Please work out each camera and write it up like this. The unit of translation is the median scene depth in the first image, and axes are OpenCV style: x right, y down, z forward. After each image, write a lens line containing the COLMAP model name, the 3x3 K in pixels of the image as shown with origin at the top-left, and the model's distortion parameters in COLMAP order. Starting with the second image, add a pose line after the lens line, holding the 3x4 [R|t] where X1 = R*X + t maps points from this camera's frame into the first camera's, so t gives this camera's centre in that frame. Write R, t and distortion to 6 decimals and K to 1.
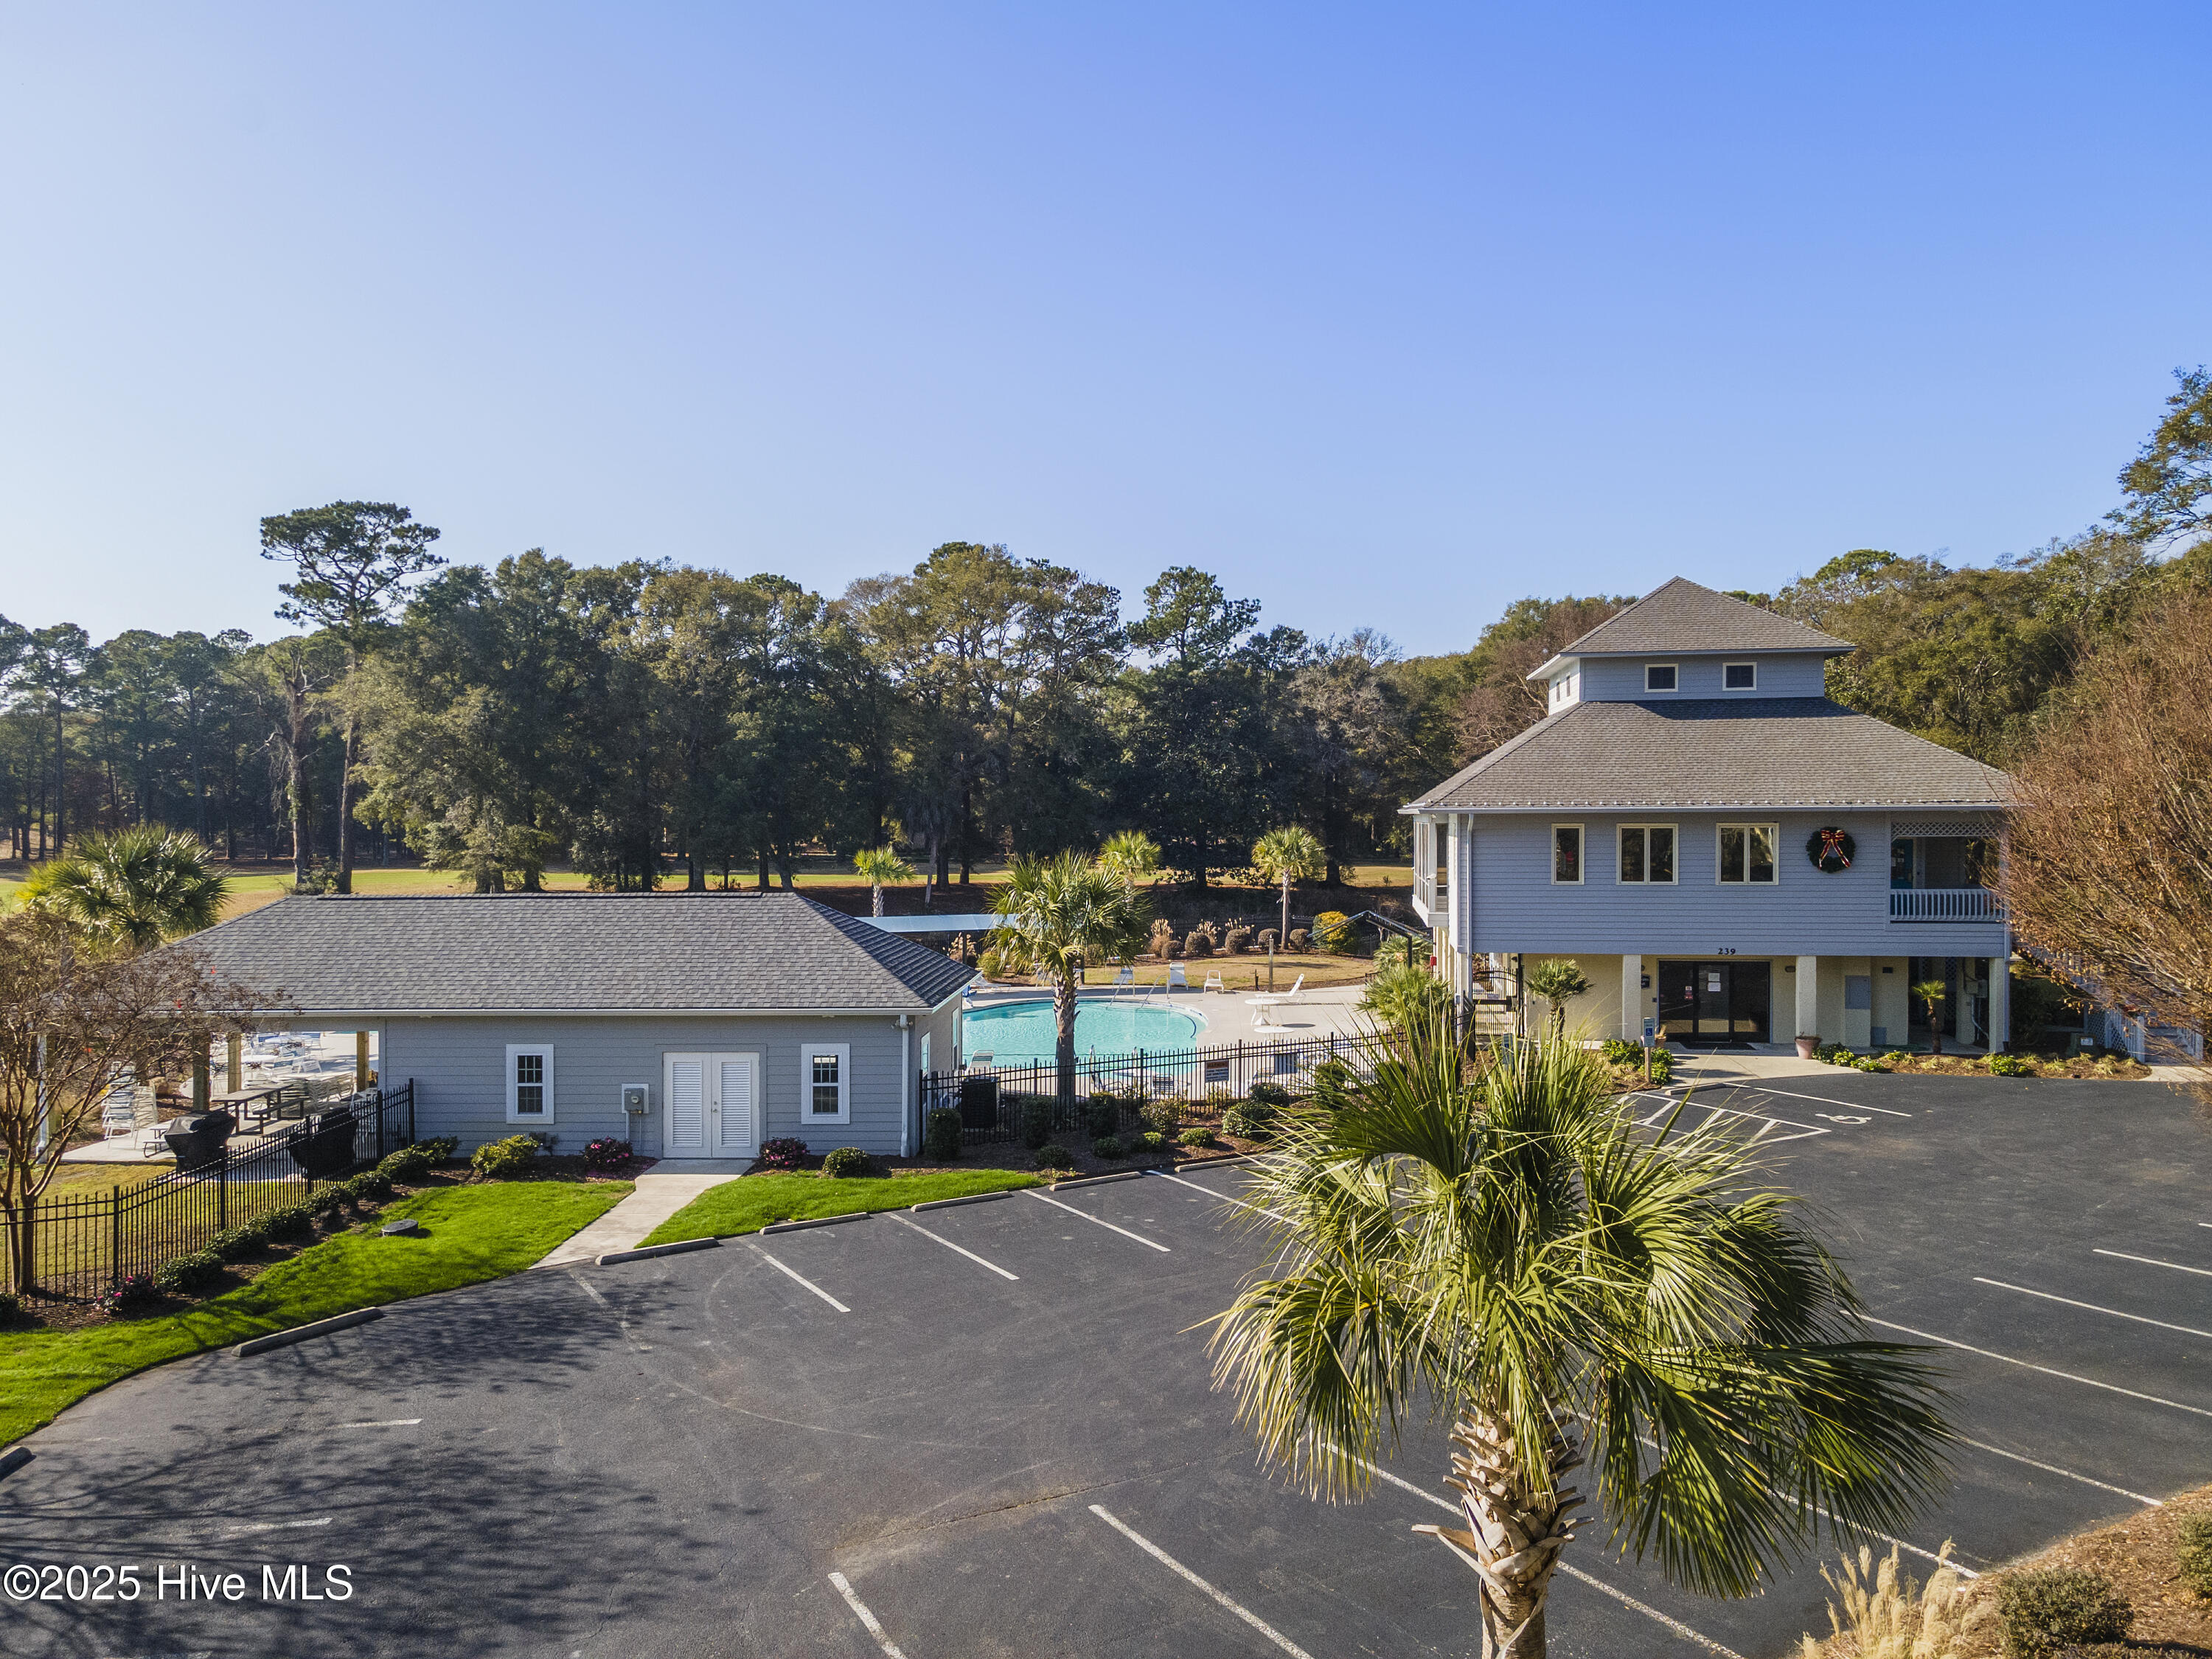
lens RADIAL K [[1608.0, 0, 1120.0], [0, 1608.0, 853.3], [0, 0, 1]] dist [0.037254, 0.011100]
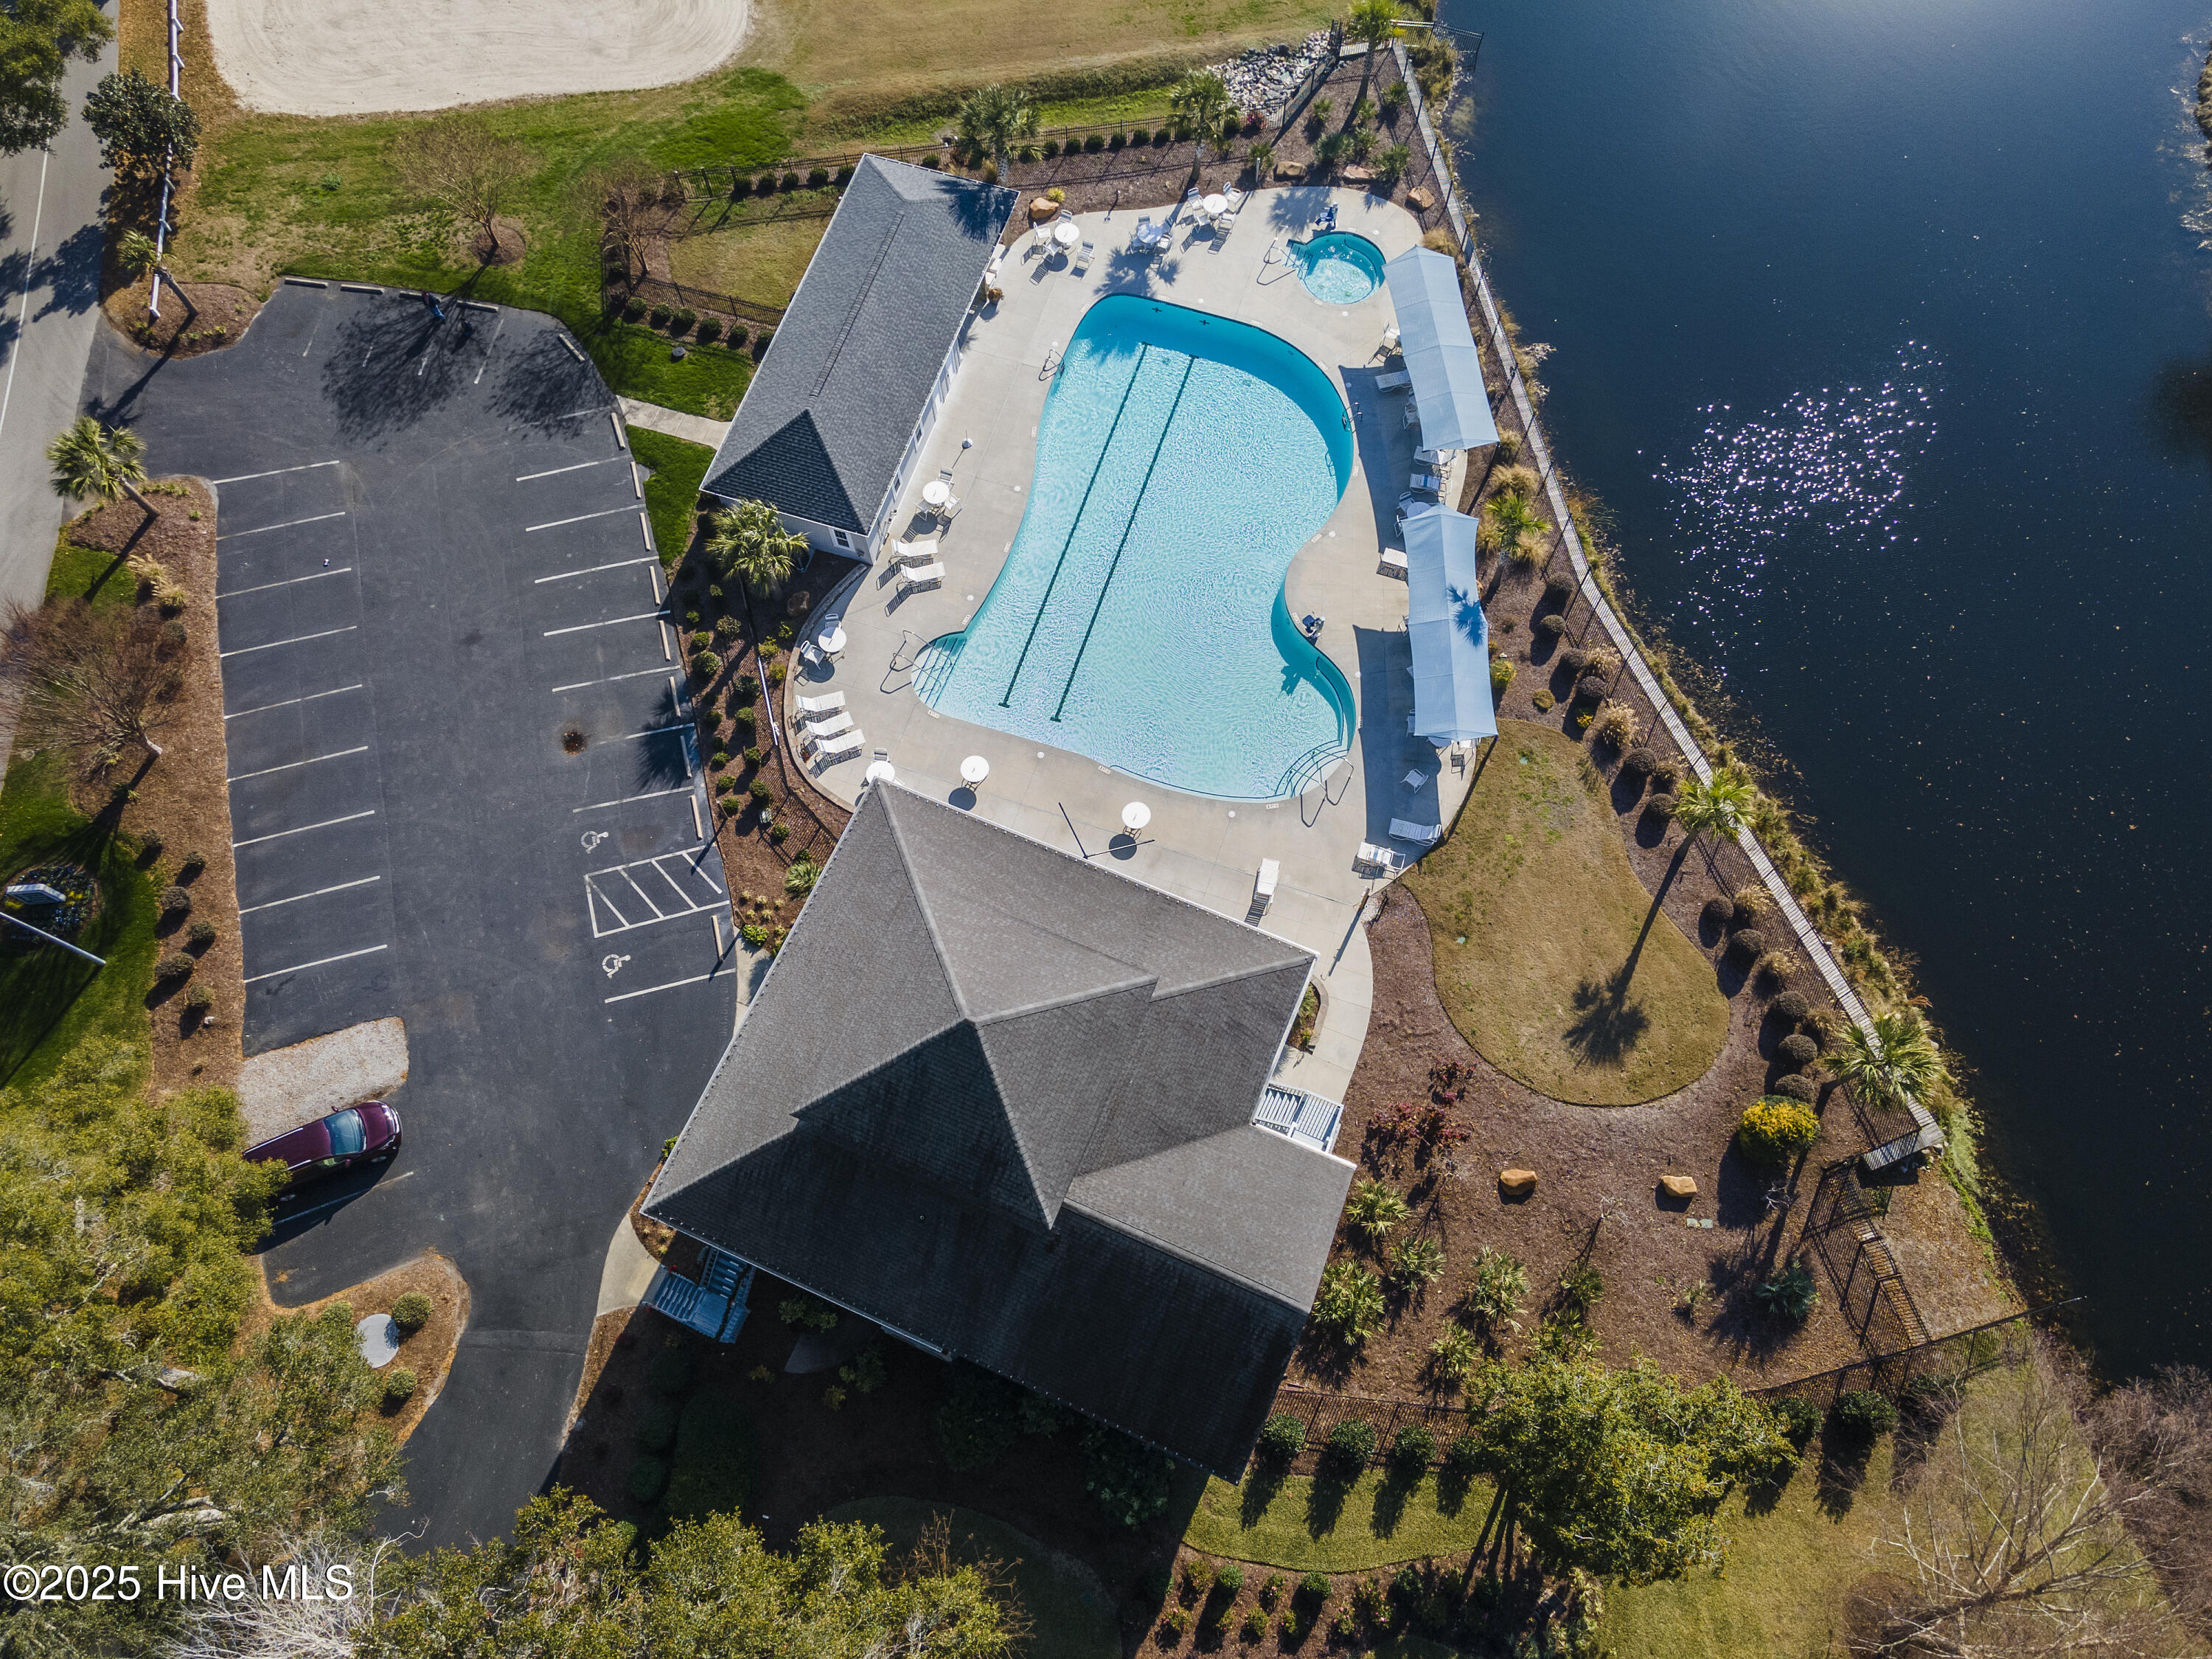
lens RADIAL K [[1608.0, 0, 1108.4], [0, 1608.0, 818.1], [0, 0, 1]] dist [0.037254, 0.011100]
pose [[-0.259005, 0.897680, -0.356493, 0.650752], [0.000793, 0.369286, 0.929316, -1.254596], [0.965876, 0.240415, -0.096359, 1.351039]]
